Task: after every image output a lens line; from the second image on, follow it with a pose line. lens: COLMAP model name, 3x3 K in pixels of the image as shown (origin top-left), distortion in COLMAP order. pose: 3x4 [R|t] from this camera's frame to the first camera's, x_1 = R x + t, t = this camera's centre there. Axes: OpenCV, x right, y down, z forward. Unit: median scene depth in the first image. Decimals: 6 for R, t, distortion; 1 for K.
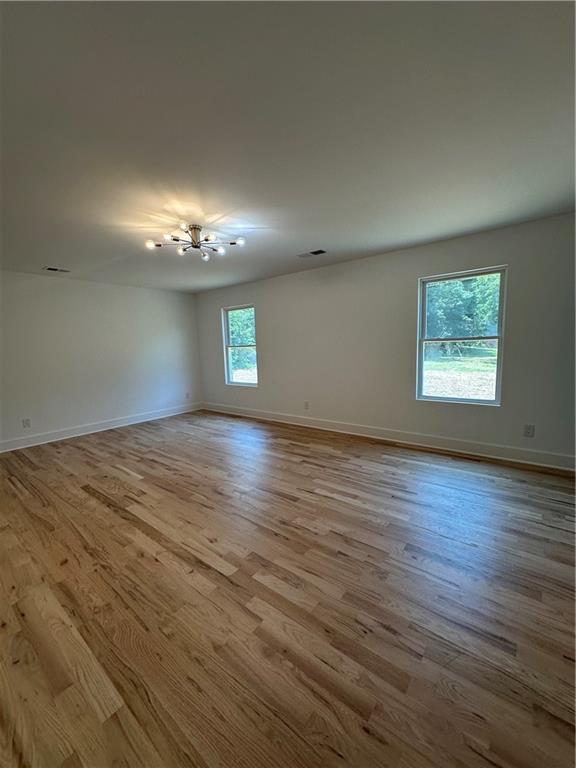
lens RADIAL K [[306.5, 0, 284.0], [0, 306.5, 381.3], [0, 0, 1]] dist [-0.001886, 0.000644]
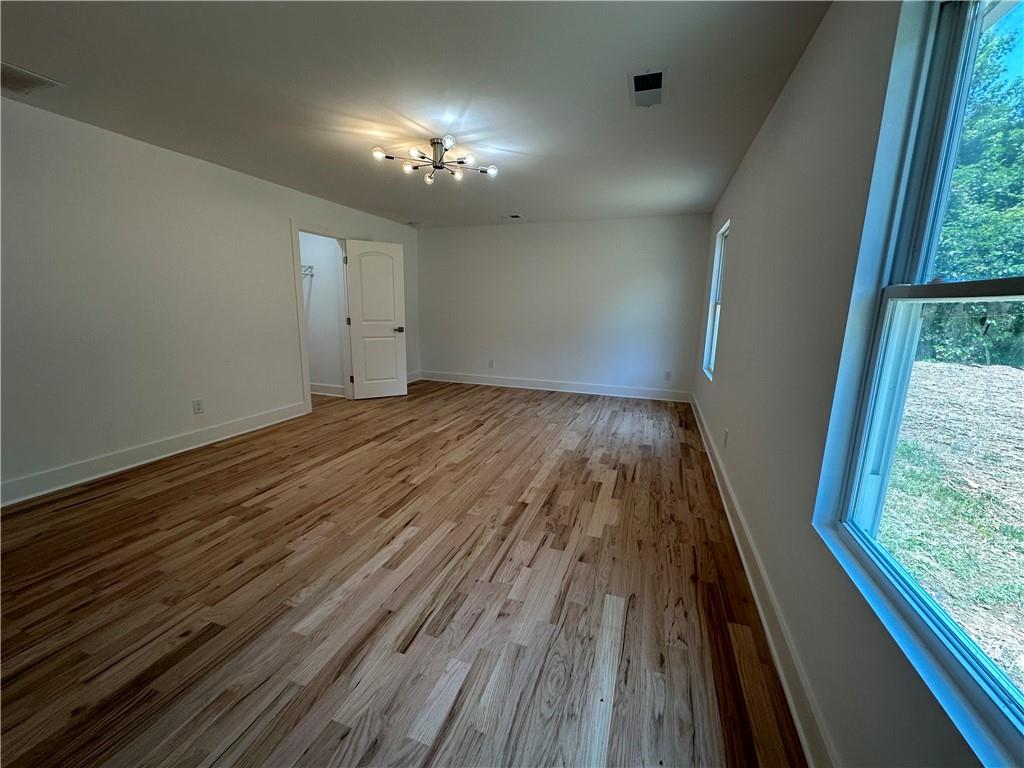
lens RADIAL K [[408.7, 0, 509.6], [0, 408.7, 376.8], [0, 0, 1]] dist [-0.001886, 0.000644]
pose [[0.331486, 0.202879, -0.921389, 0.842002], [-0.139535, 0.976408, 0.164794, -0.108009], [0.933085, 0.073939, 0.351974, 0.828206]]
